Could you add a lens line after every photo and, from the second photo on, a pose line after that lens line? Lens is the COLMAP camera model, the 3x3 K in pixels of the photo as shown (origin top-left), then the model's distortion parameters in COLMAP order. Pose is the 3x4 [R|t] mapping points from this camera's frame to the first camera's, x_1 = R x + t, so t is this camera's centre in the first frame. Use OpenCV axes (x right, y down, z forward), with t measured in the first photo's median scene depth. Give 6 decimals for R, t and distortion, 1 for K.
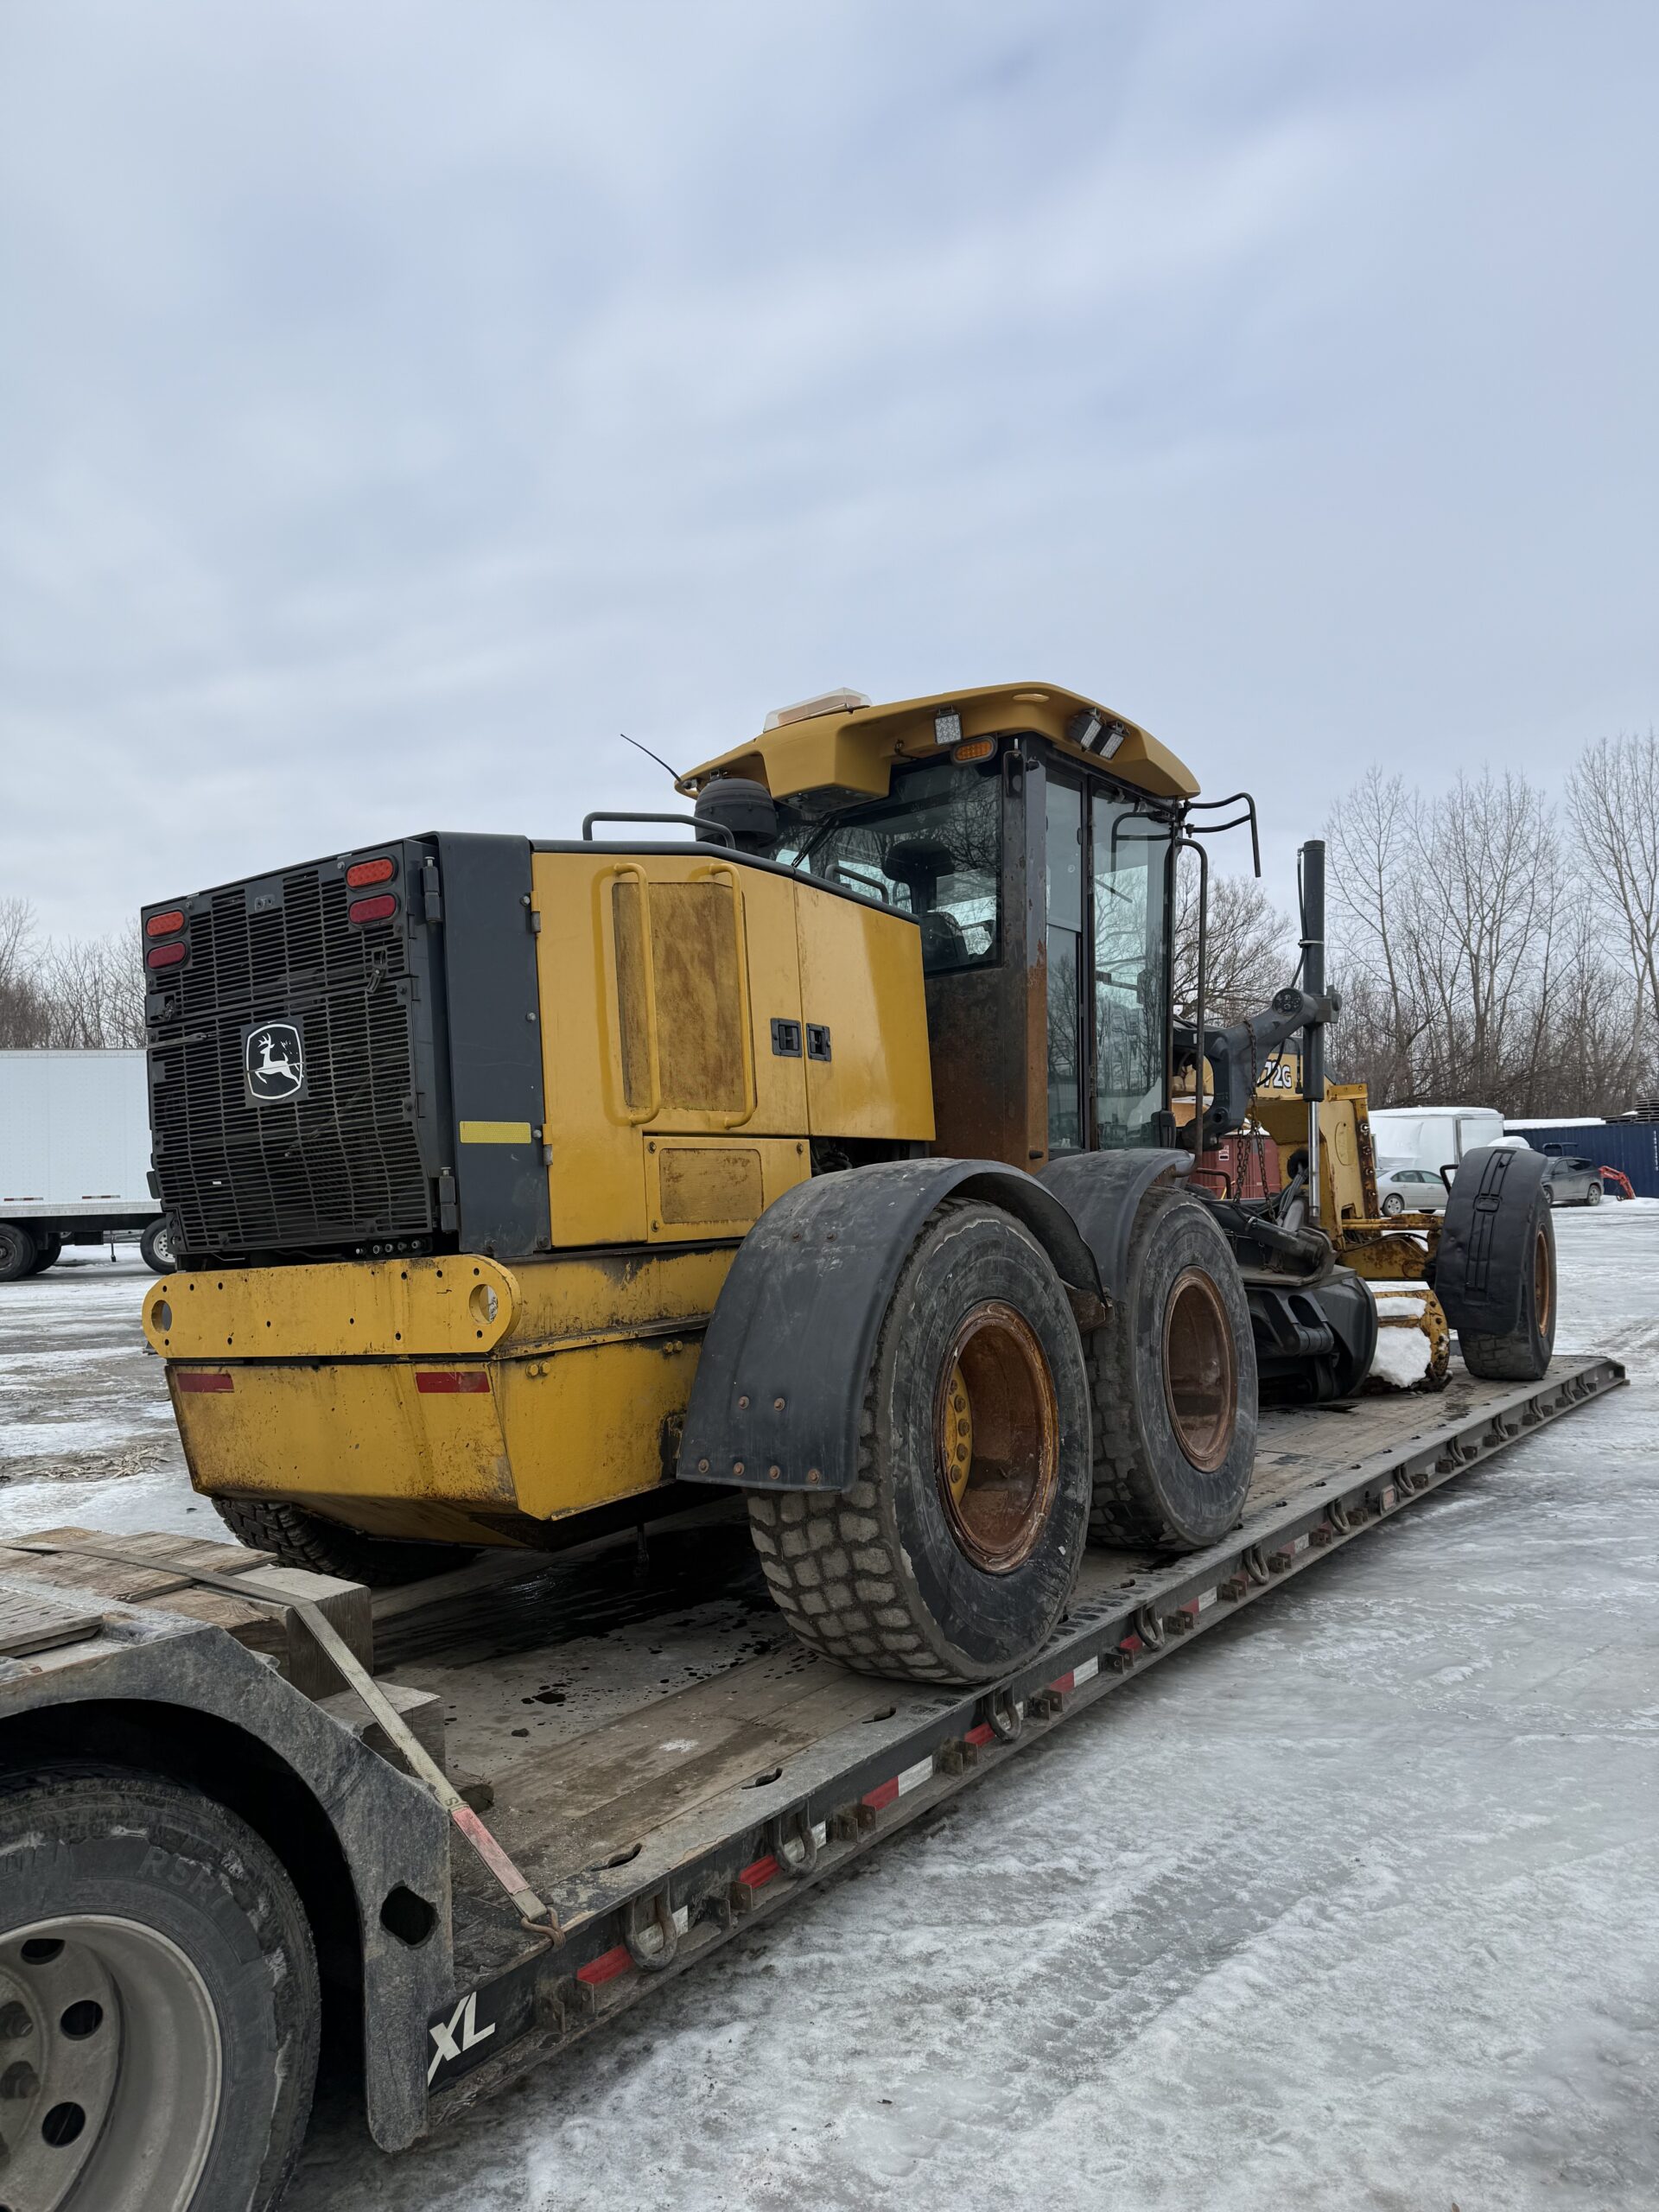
lens RADIAL K [[1589.8, 0, 829.5], [0, 1589.8, 1106.0], [0, 0, 1]] dist [0.106388, -0.123181]
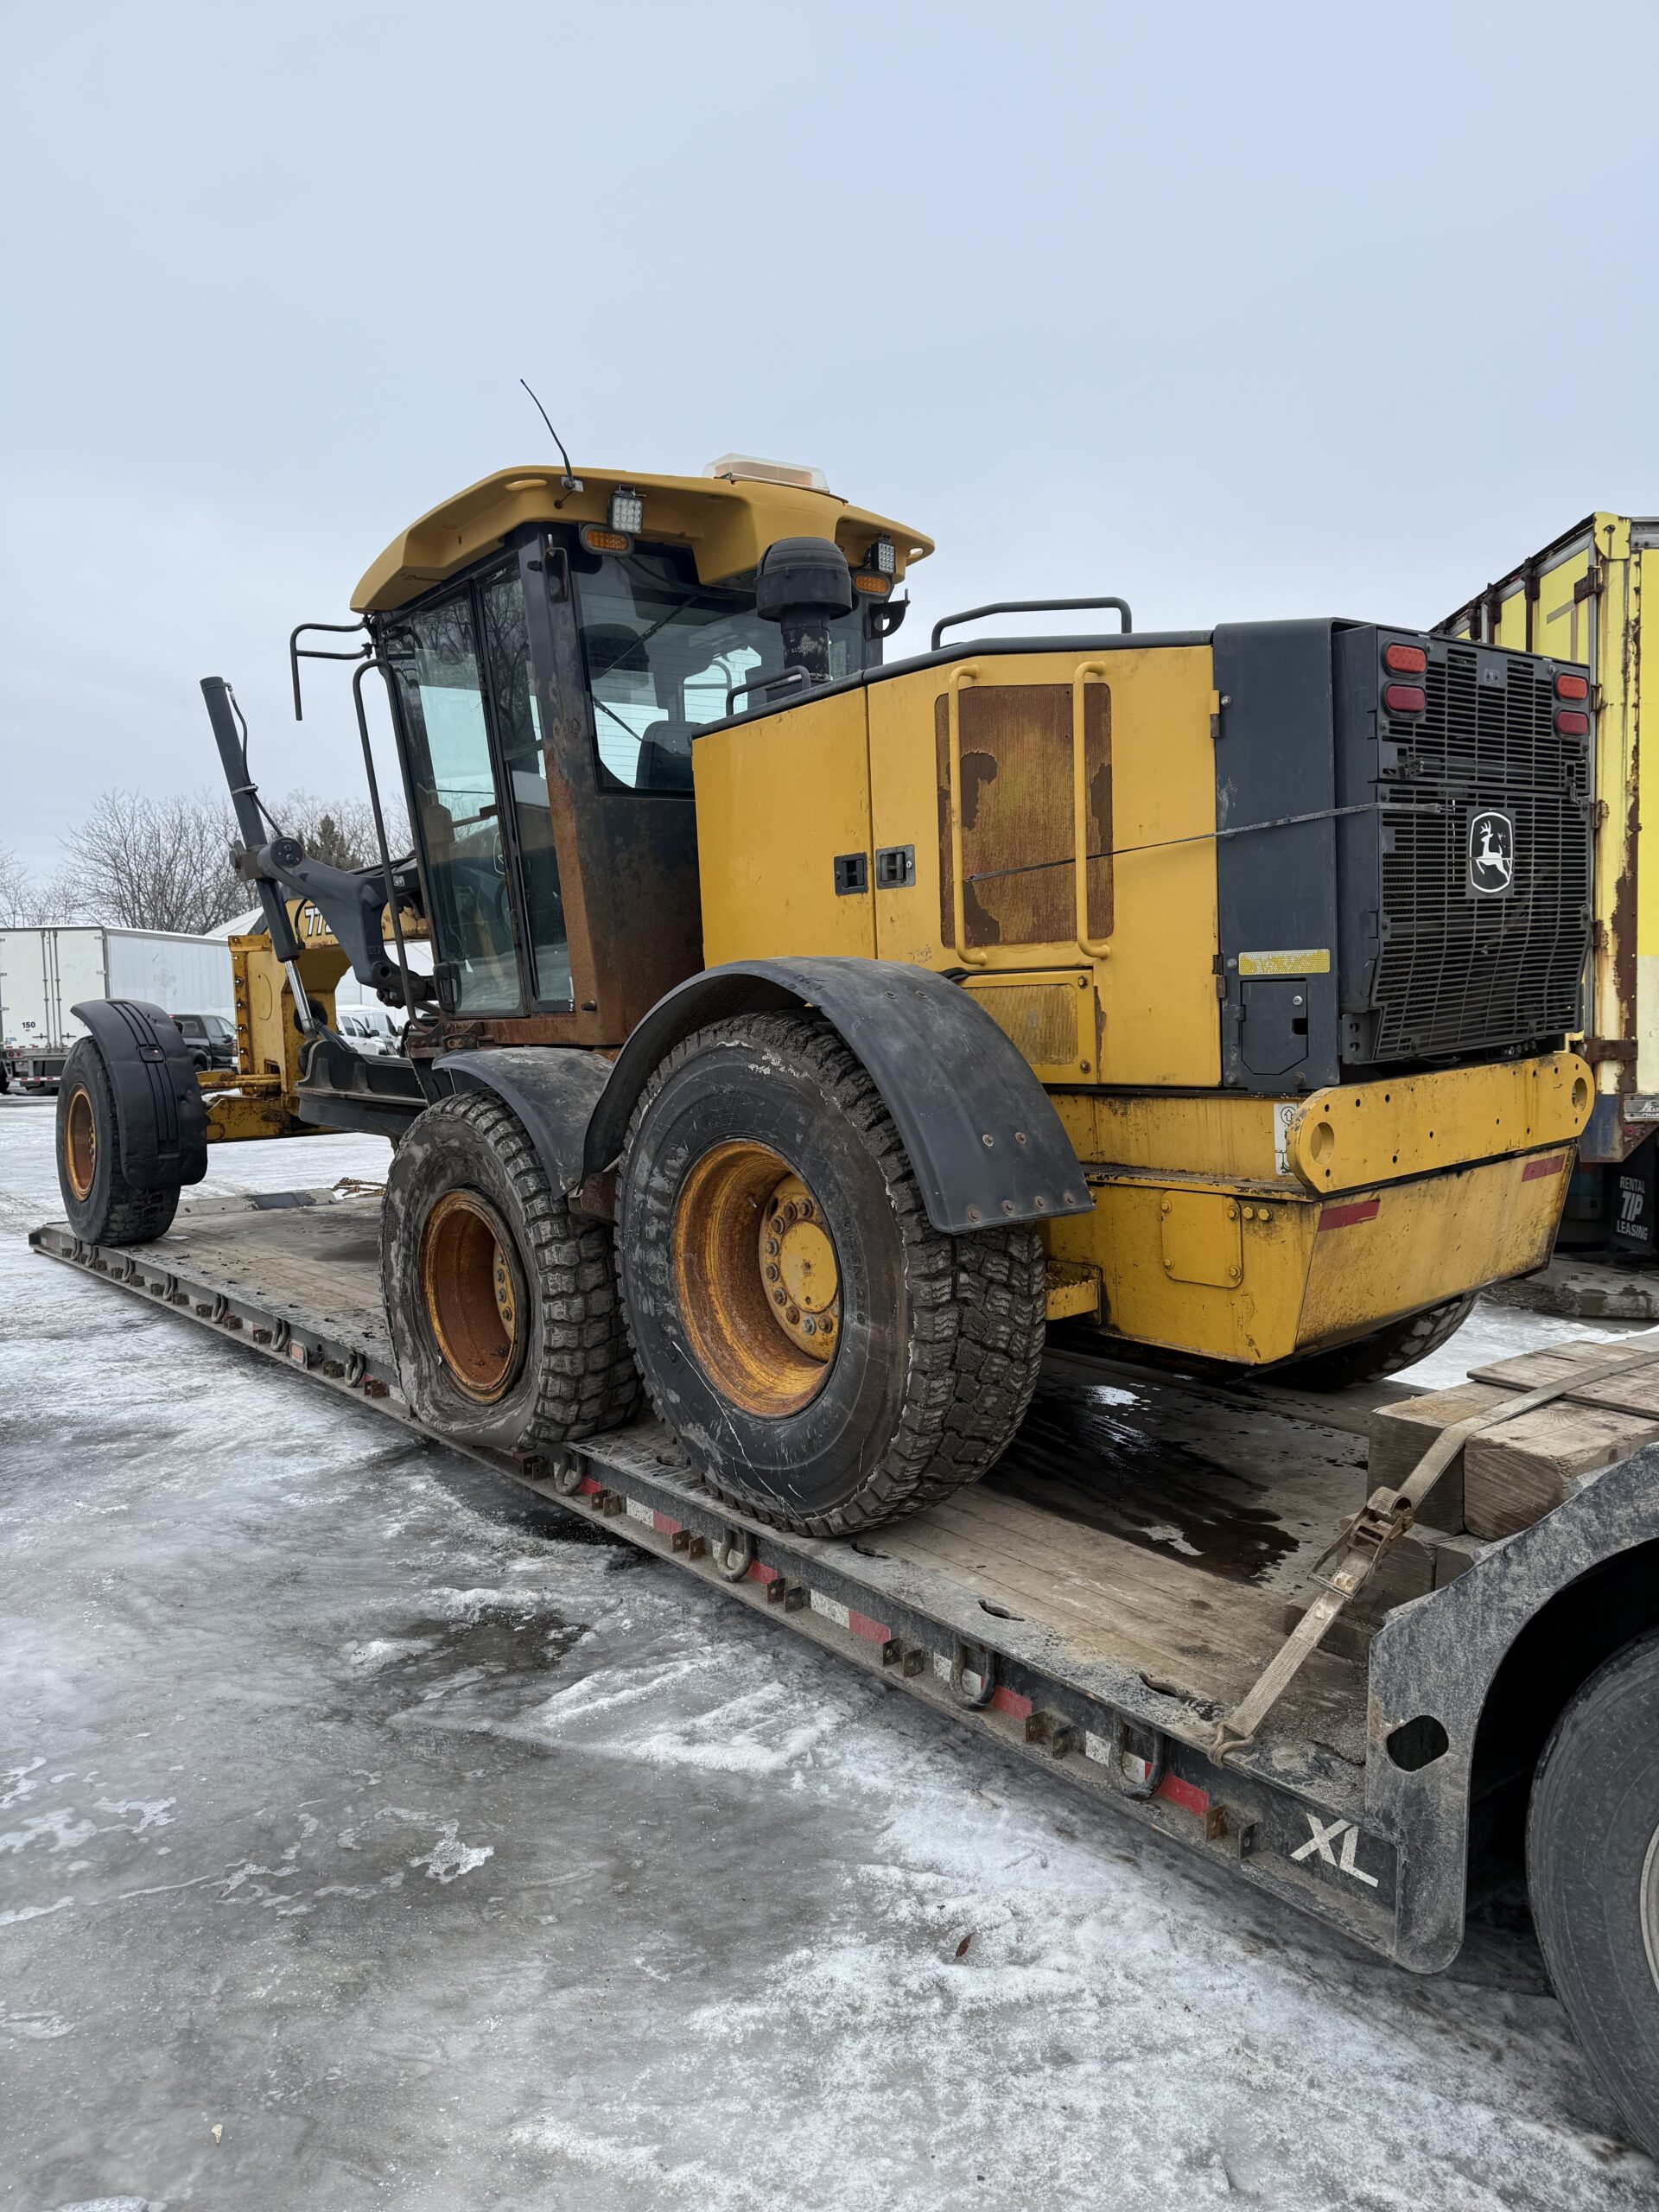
lens RADIAL K [[1589.8, 0, 829.5], [0, 1589.8, 1106.0], [0, 0, 1]] dist [0.106388, -0.123181]
pose [[0.248487, -0.028742, 0.968209, -1.286286], [-0.037723, 0.998514, 0.039323, 0.092629], [-0.967901, -0.046295, 0.247033, 1.071157]]
